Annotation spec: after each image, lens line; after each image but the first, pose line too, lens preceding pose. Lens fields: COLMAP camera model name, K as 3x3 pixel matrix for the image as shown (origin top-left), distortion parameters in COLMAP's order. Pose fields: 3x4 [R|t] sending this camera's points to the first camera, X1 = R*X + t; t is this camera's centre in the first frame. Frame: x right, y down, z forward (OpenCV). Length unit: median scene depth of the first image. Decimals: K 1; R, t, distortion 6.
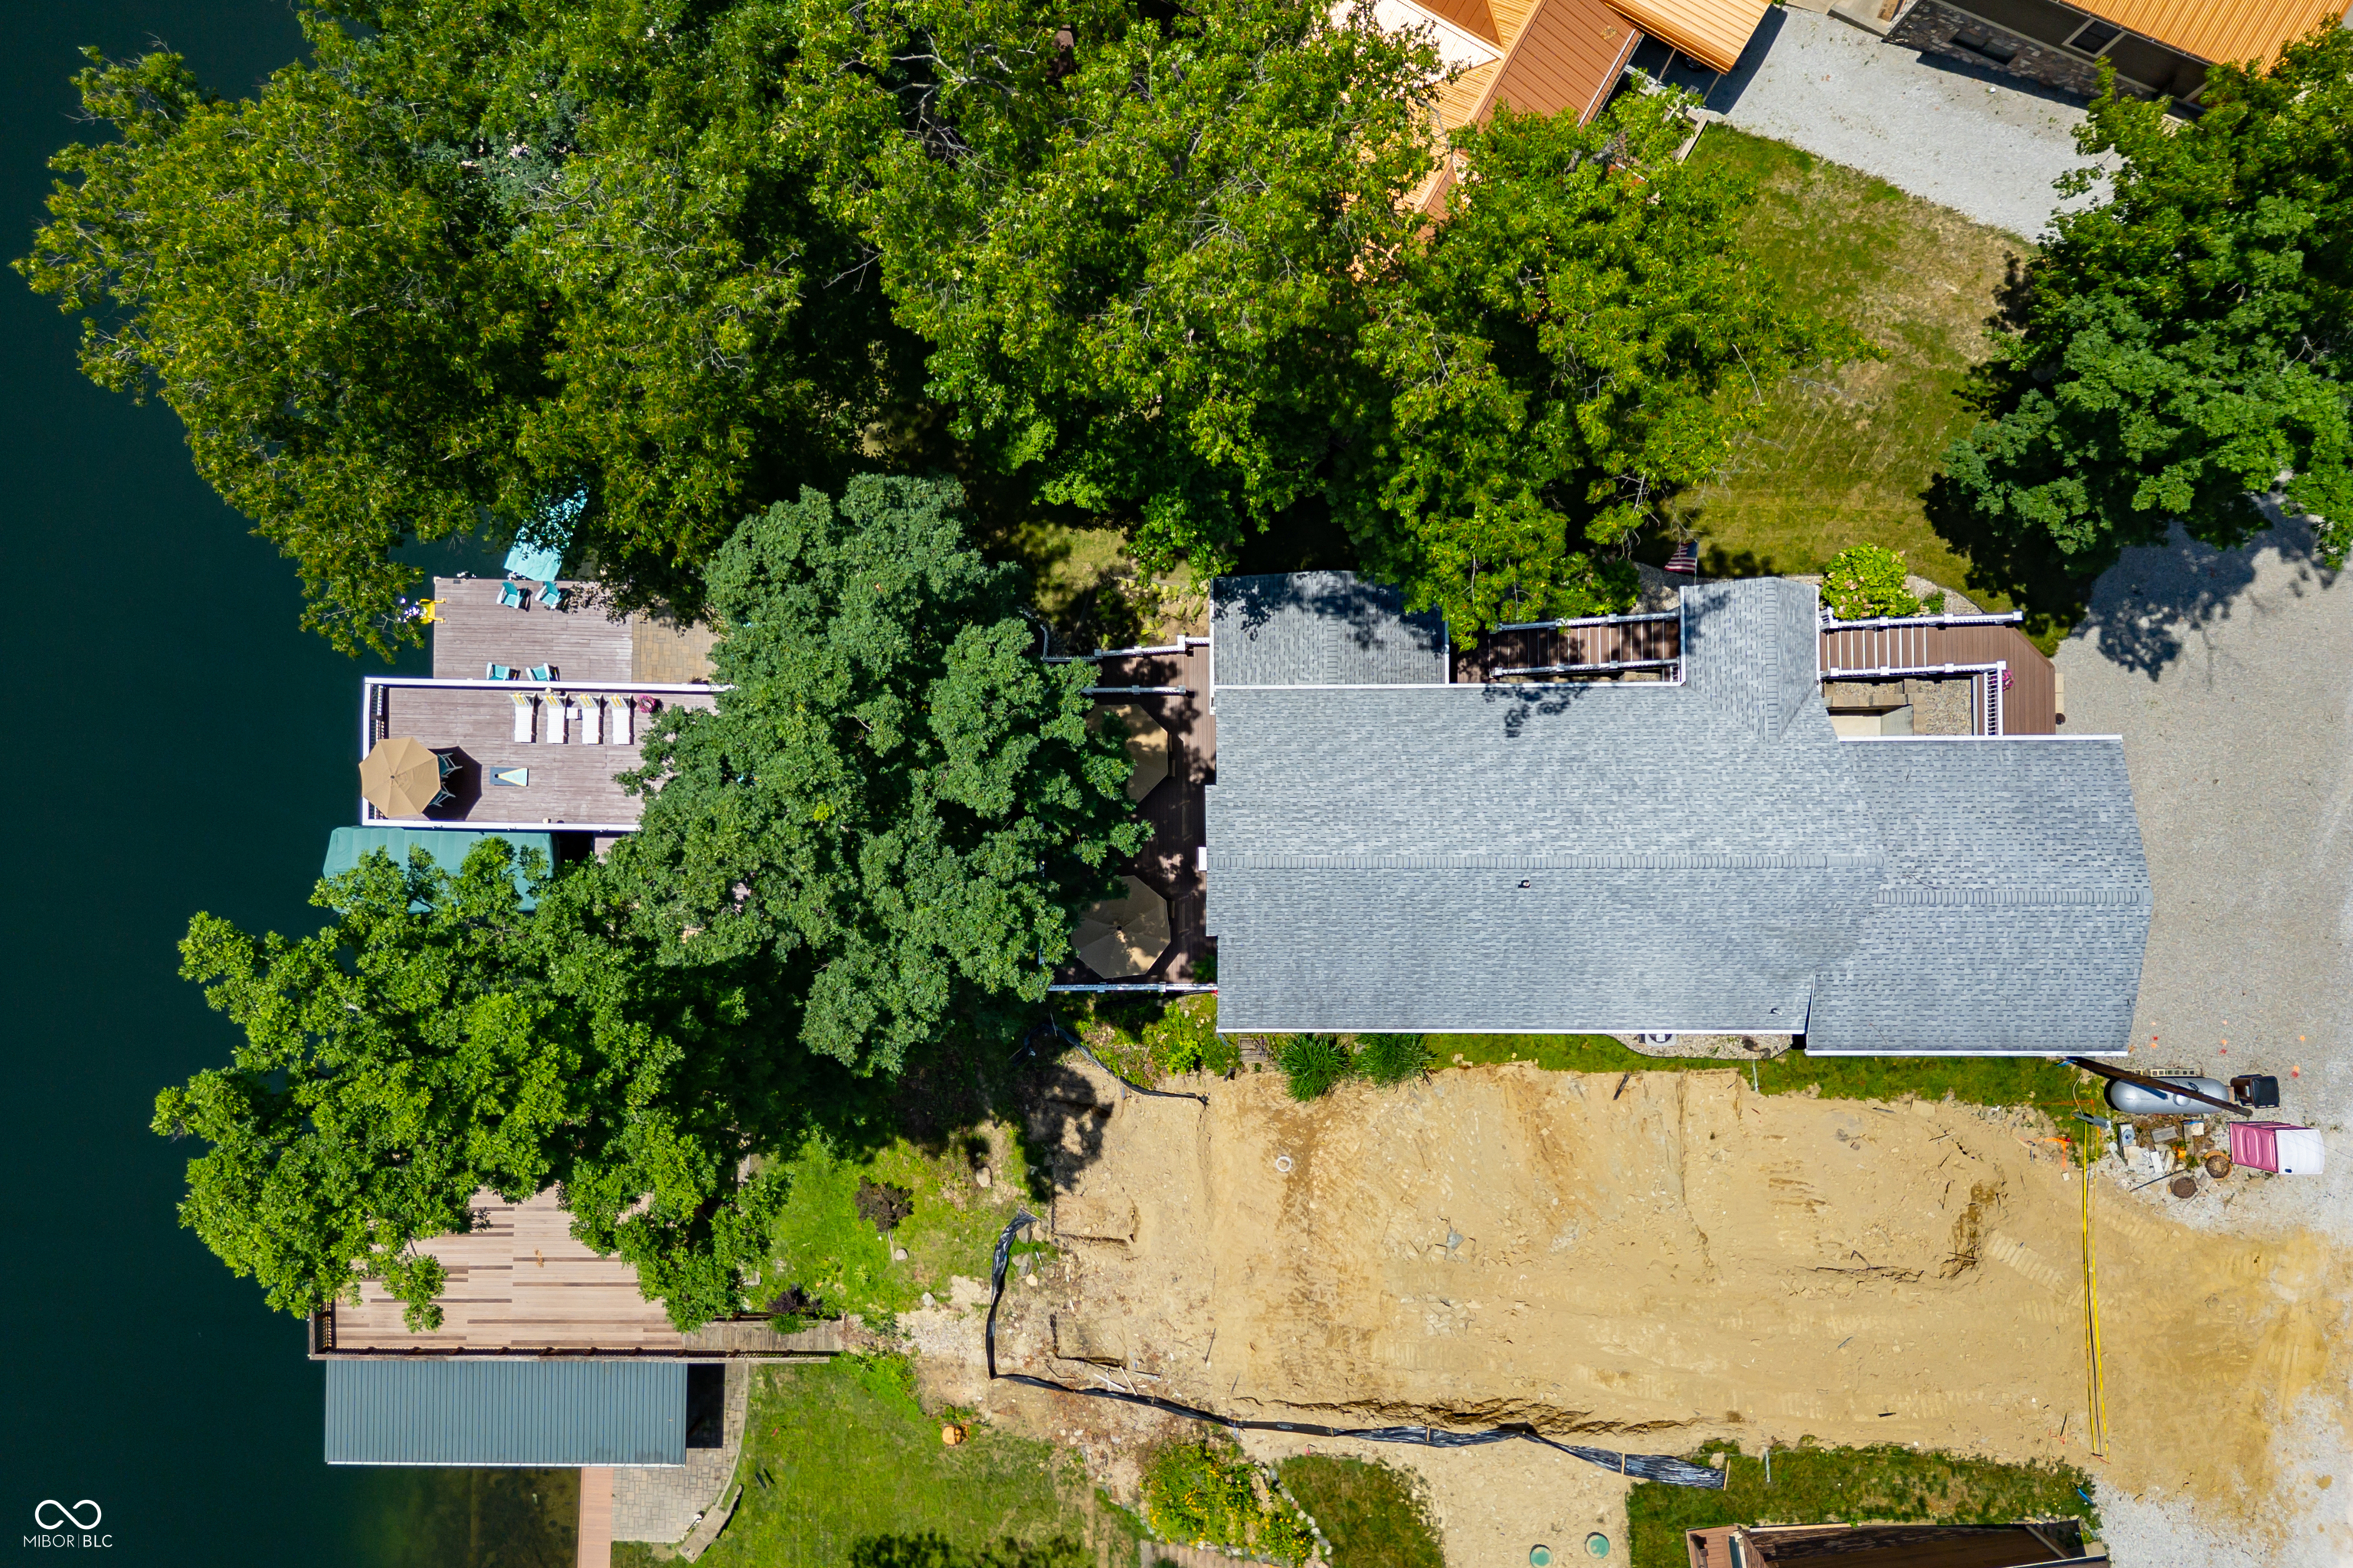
lens RADIAL K [[1615.4, 0, 1181.7], [0, 1615.4, 781.5], [0, 0, 1]] dist [0.054981, -0.050222]
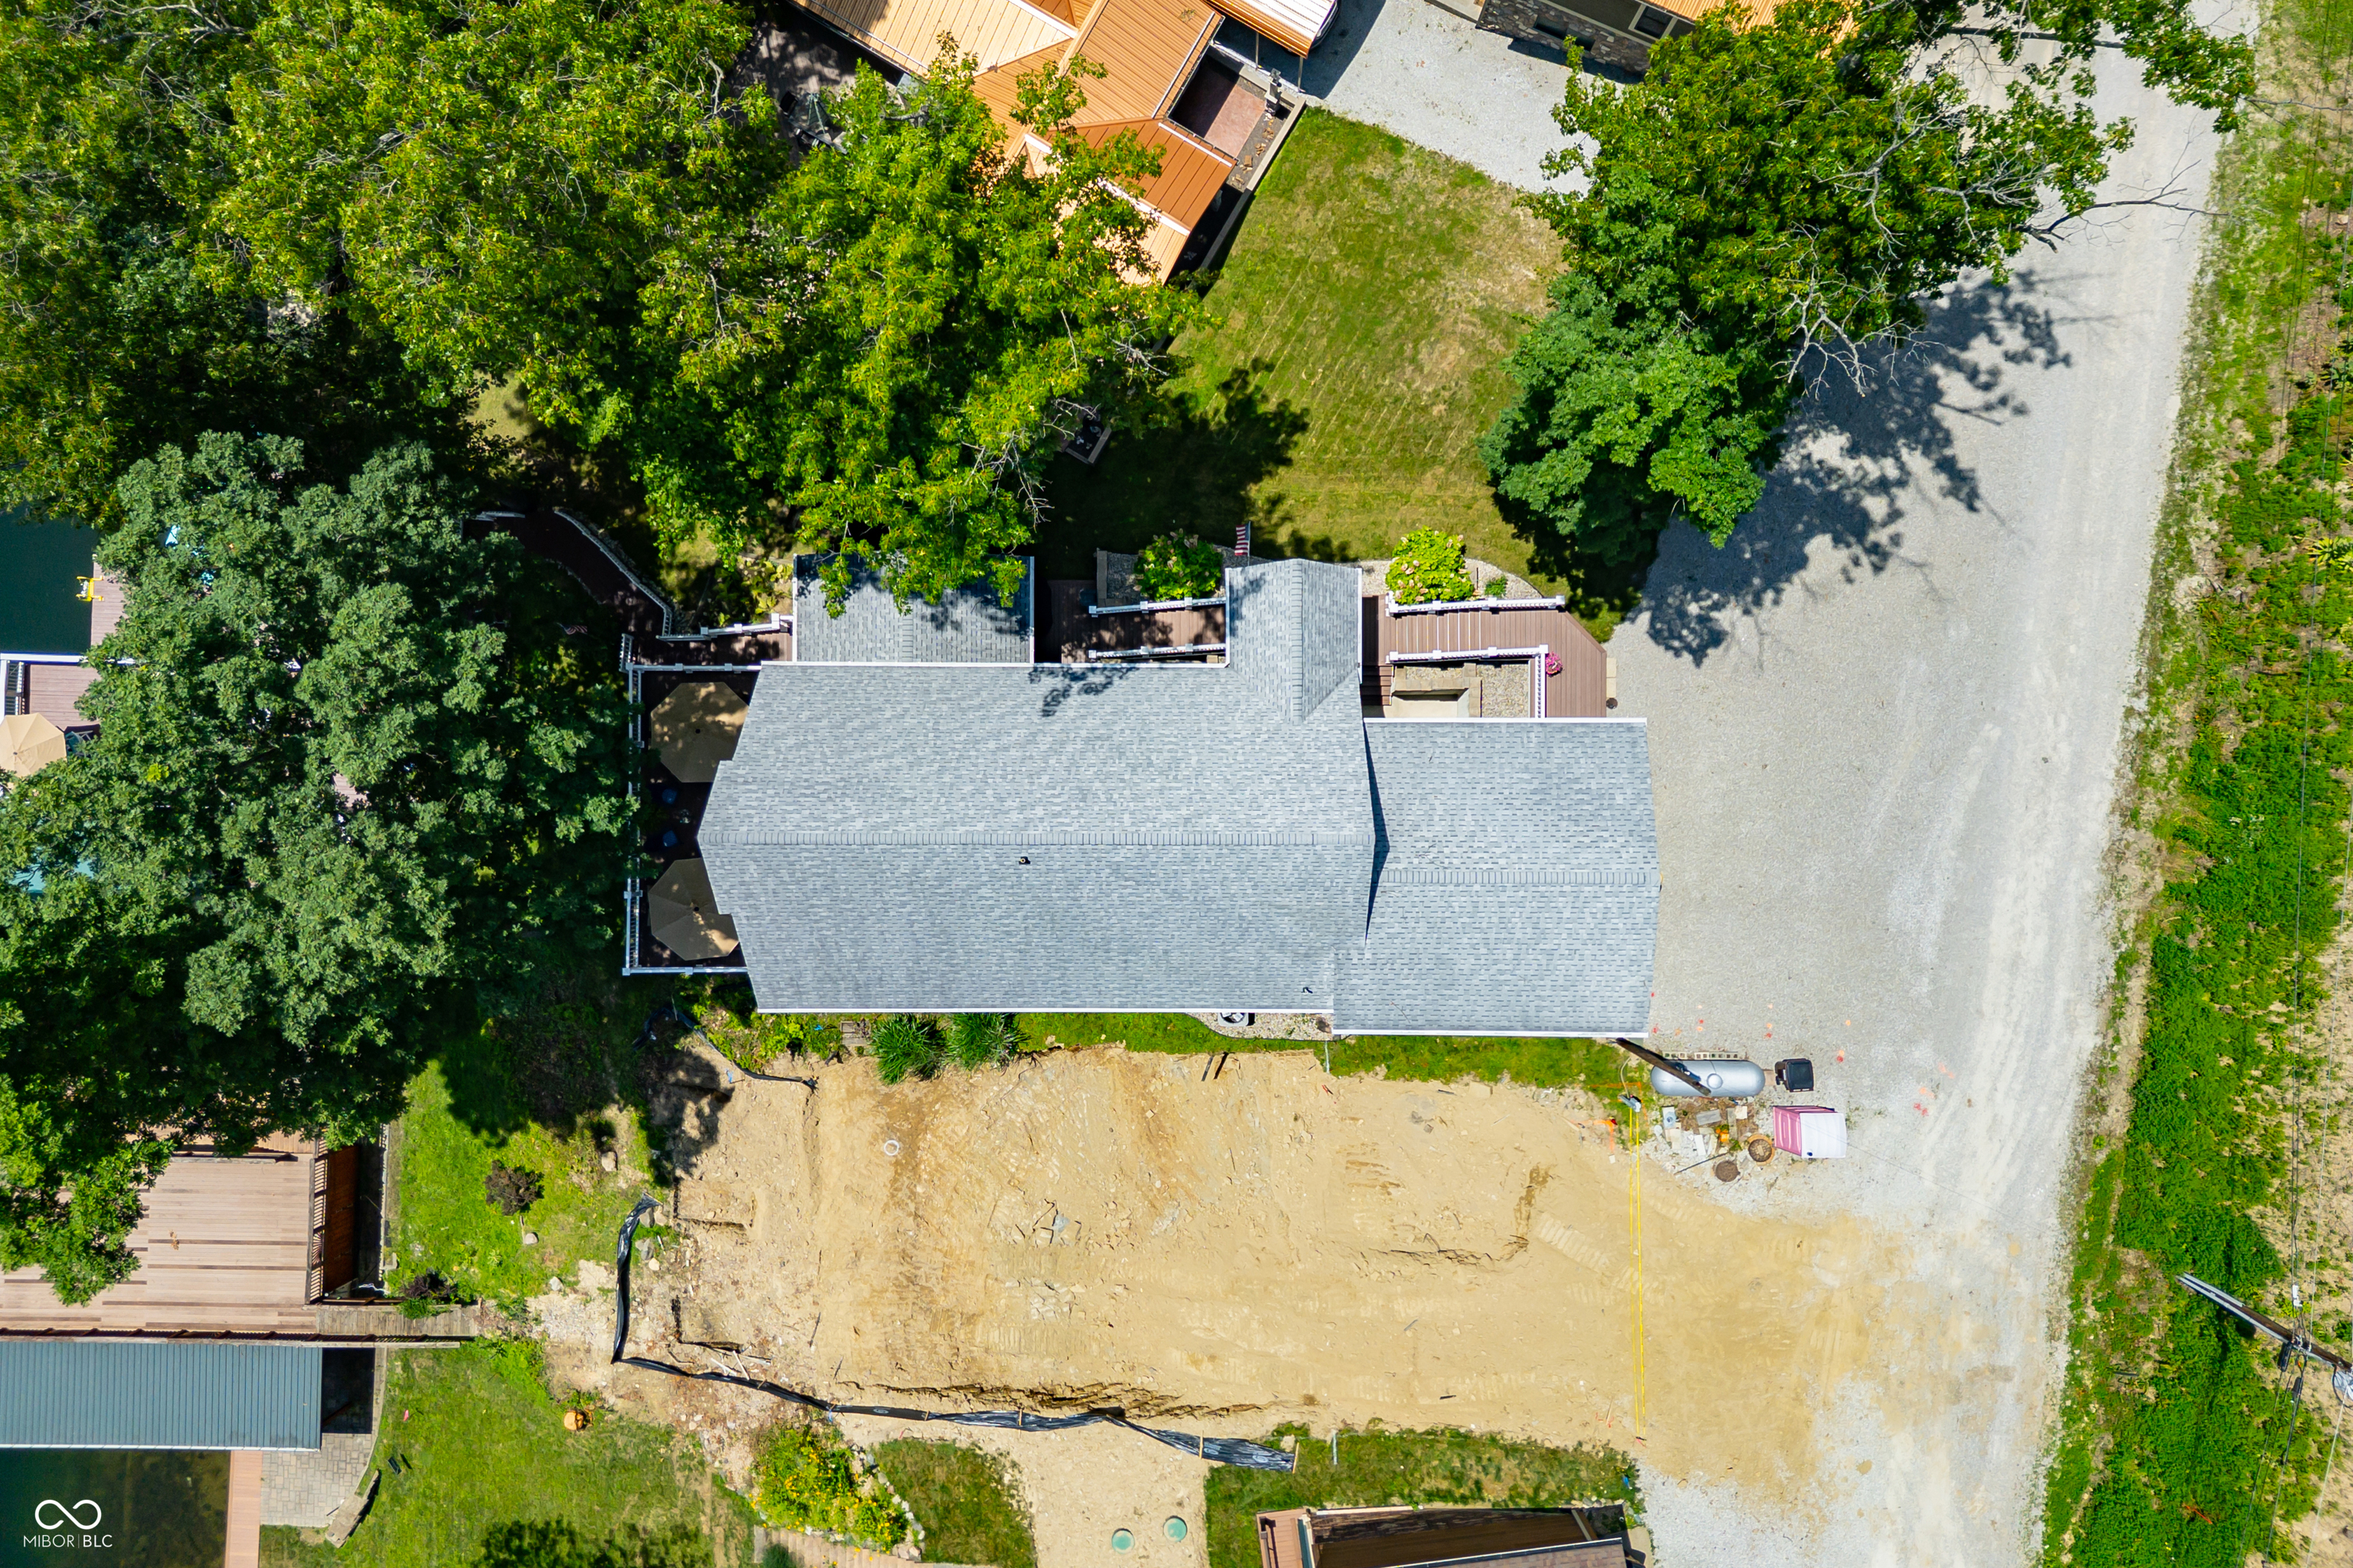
lens RADIAL K [[1615.4, 0, 1193.4], [0, 1615.4, 785.7], [0, 0, 1]] dist [0.054981, -0.050222]
pose [[0.999975, 0.006966, 0.001156, 0.264562], [-0.006965, 0.999975, -0.001101, 0.014523], [-0.001164, 0.001093, 0.999999, 0.003065]]
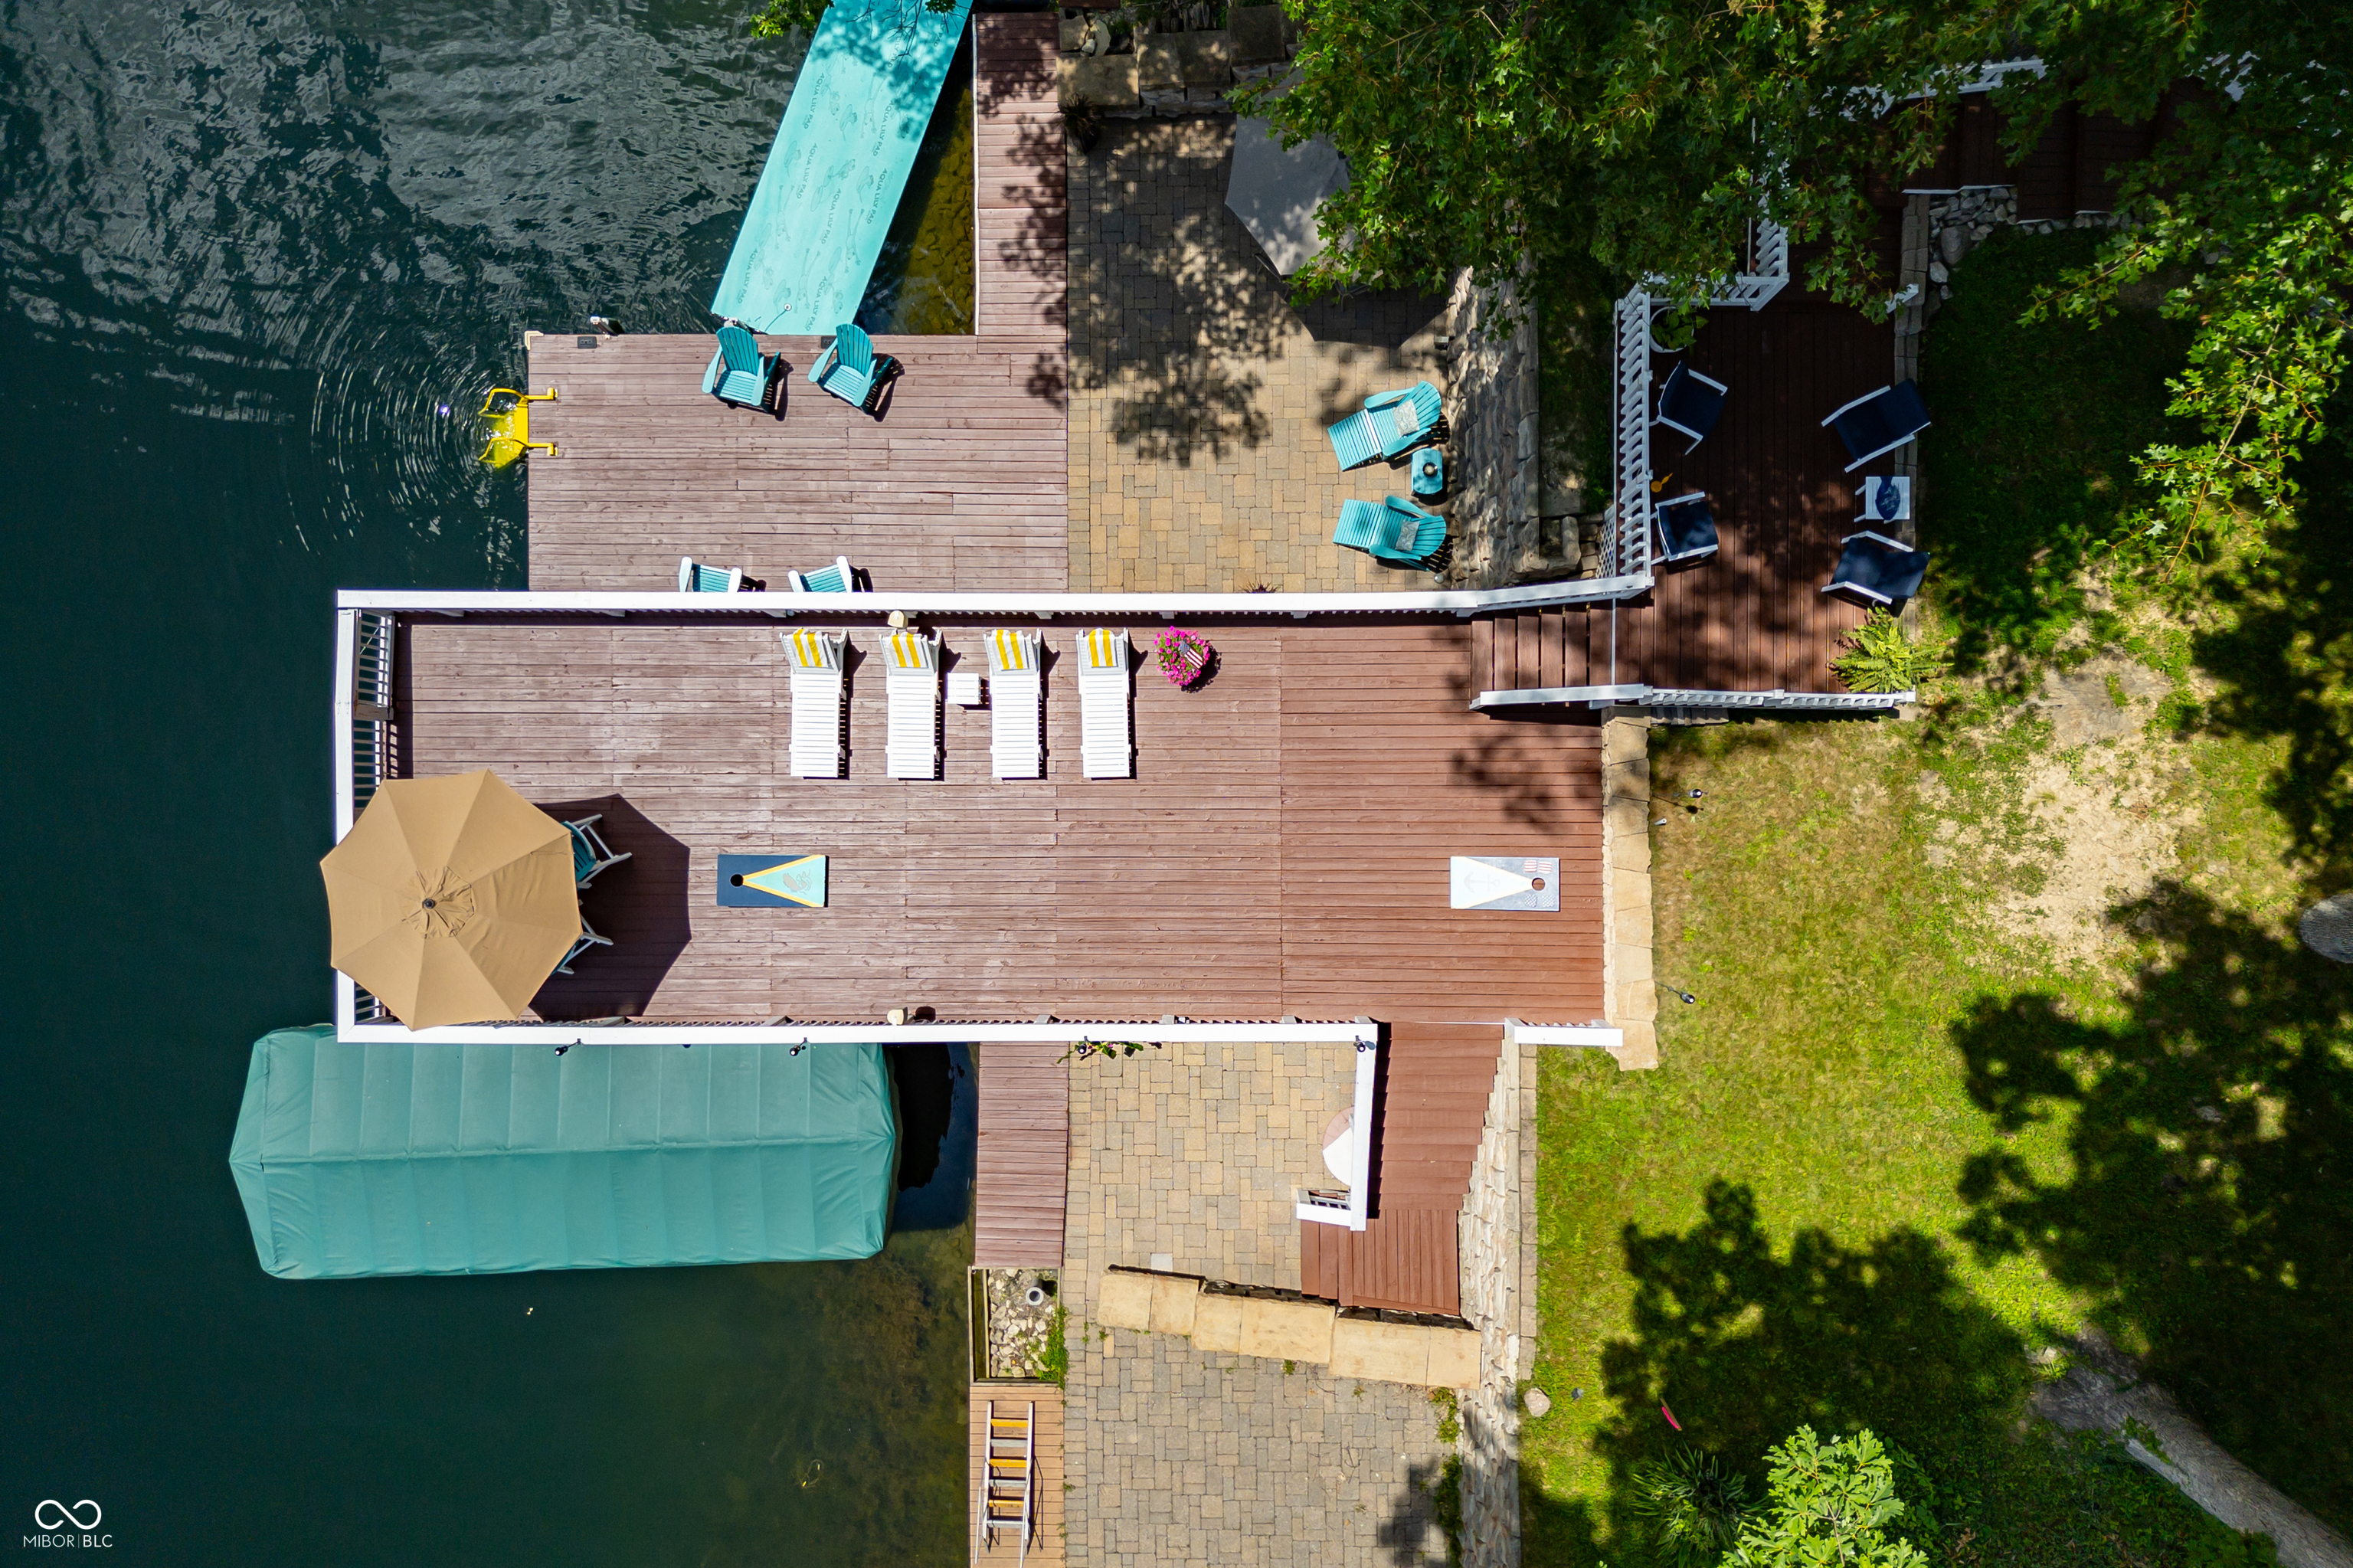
lens RADIAL K [[1615.4, 0, 1181.2], [0, 1615.4, 775.4], [0, 0, 1]] dist [0.054981, -0.050222]
pose [[0.999822, -0.018283, -0.004677, -0.390500], [0.018253, 0.999813, -0.006333, -0.025273], [0.004792, 0.006246, 0.999969, 0.796121]]
